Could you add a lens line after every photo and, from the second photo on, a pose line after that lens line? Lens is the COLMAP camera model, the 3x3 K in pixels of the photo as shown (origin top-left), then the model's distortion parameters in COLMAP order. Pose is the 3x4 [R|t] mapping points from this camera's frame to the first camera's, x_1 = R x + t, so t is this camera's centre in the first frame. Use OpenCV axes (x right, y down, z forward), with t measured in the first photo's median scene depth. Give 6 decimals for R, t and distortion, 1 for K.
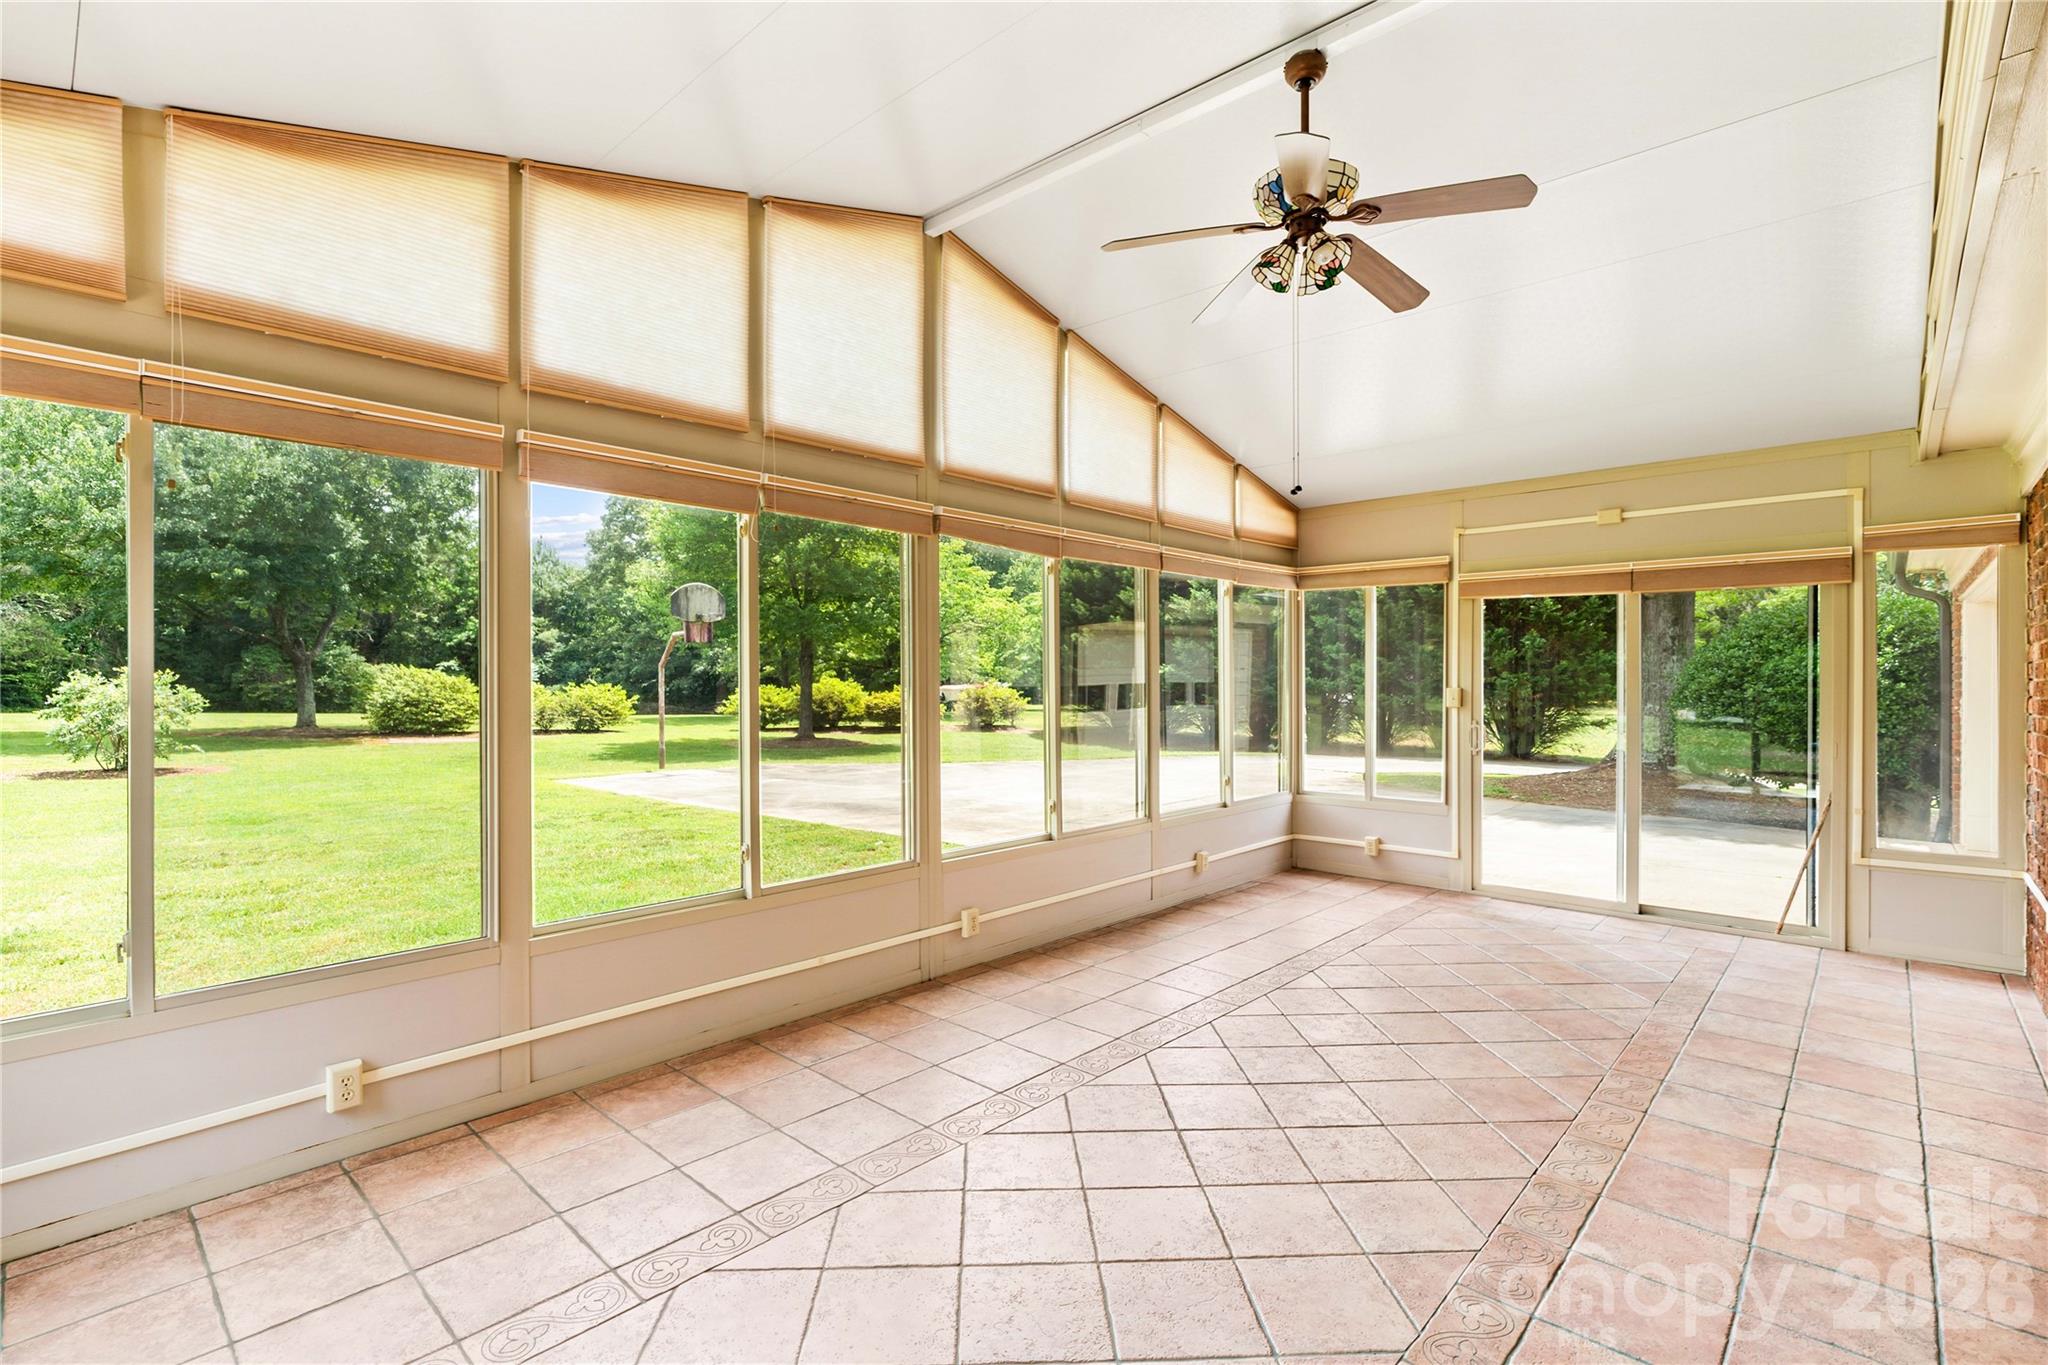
lens RADIAL K [[936.1, 0, 1021.6], [0, 936.1, 678.1], [0, 0, 1]] dist [-0.018517, 0.006441]
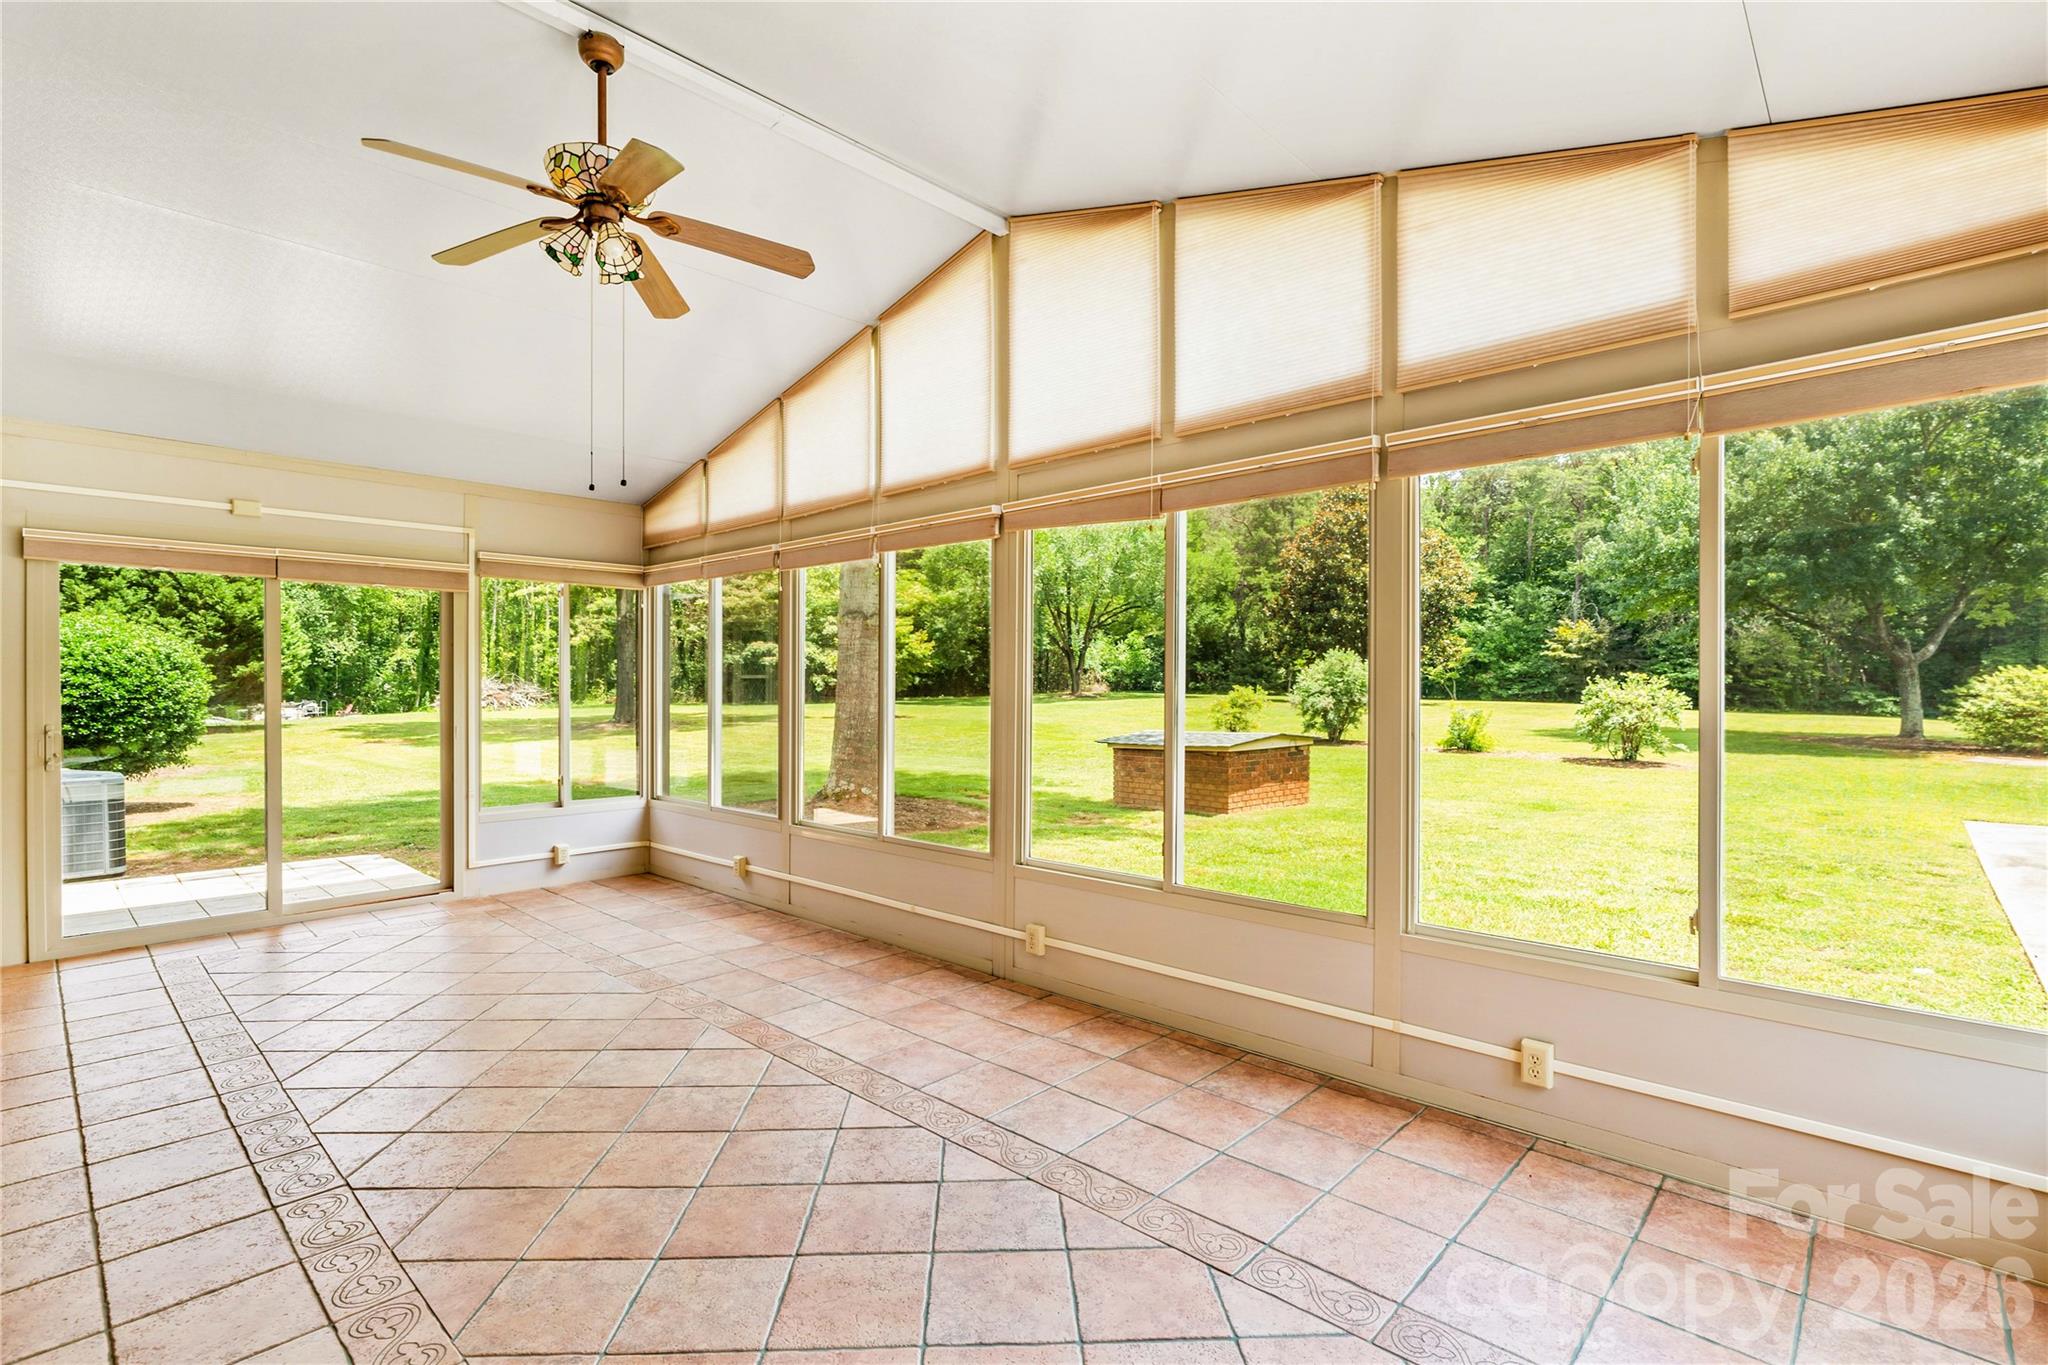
lens RADIAL K [[952.9, 0, 1024.0], [0, 952.9, 682.5], [0, 0, 1]] dist [-0.004876, -0.000614]
pose [[-0.000358, -0.001743, -0.999998, 0.820916], [0.001582, 0.999997, -0.001743, 0.006687], [0.999999, -0.001582, -0.000355, 0.908213]]
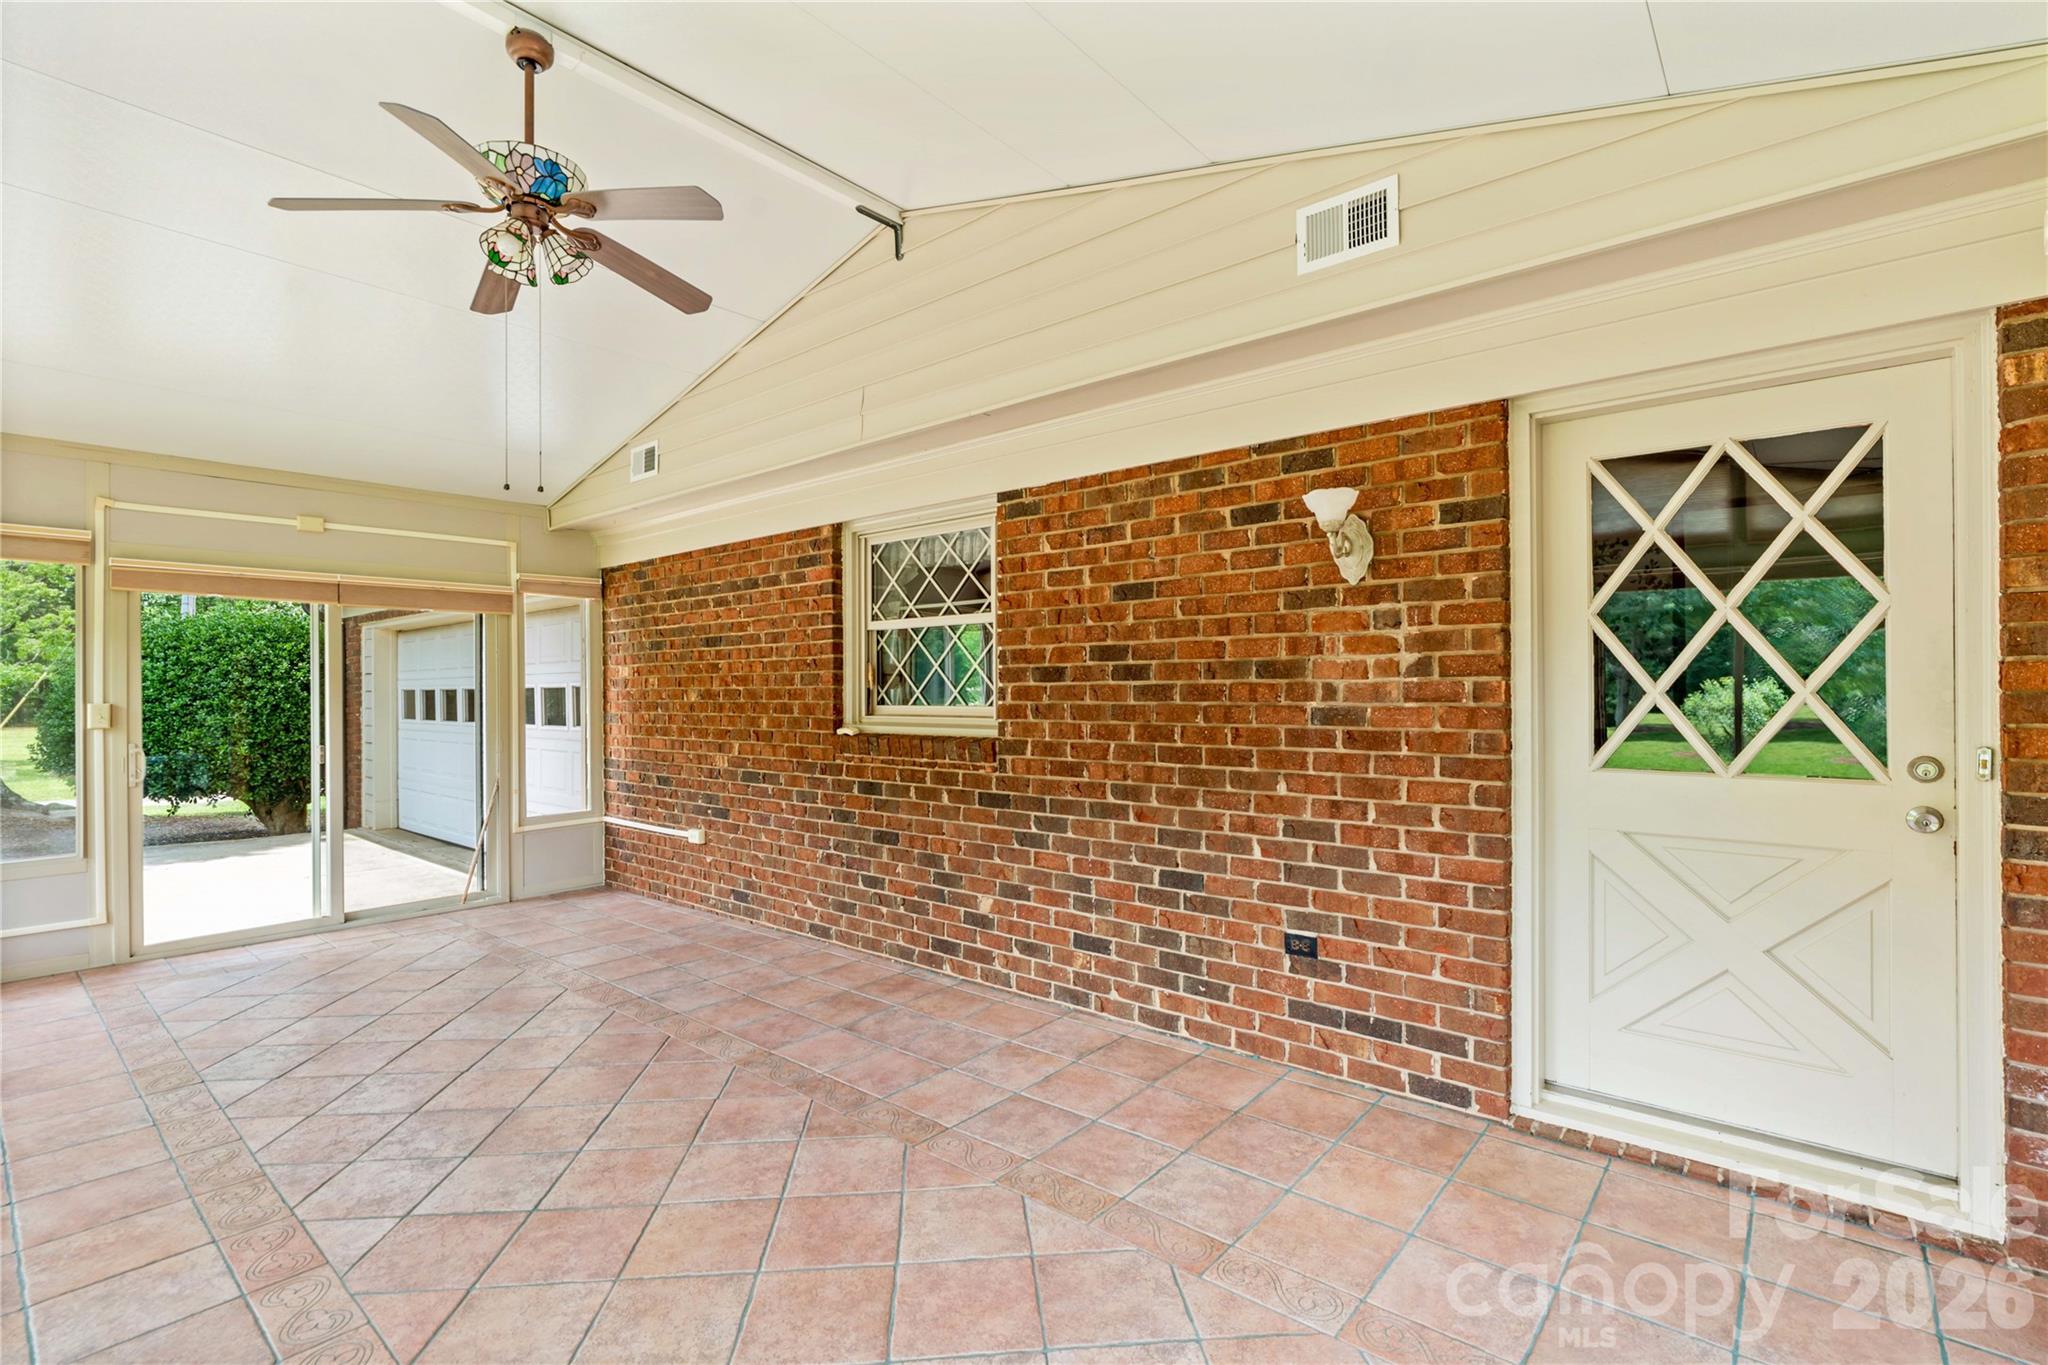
lens RADIAL K [[936.1, 0, 1021.6], [0, 936.1, 678.1], [0, 0, 1]] dist [-0.018517, 0.006441]
pose [[-0.042553, 0.008681, 0.999056, -0.419544], [0.006603, 0.999943, -0.008408, 0.000950], [-0.999072, 0.006239, -0.042608, 0.340796]]
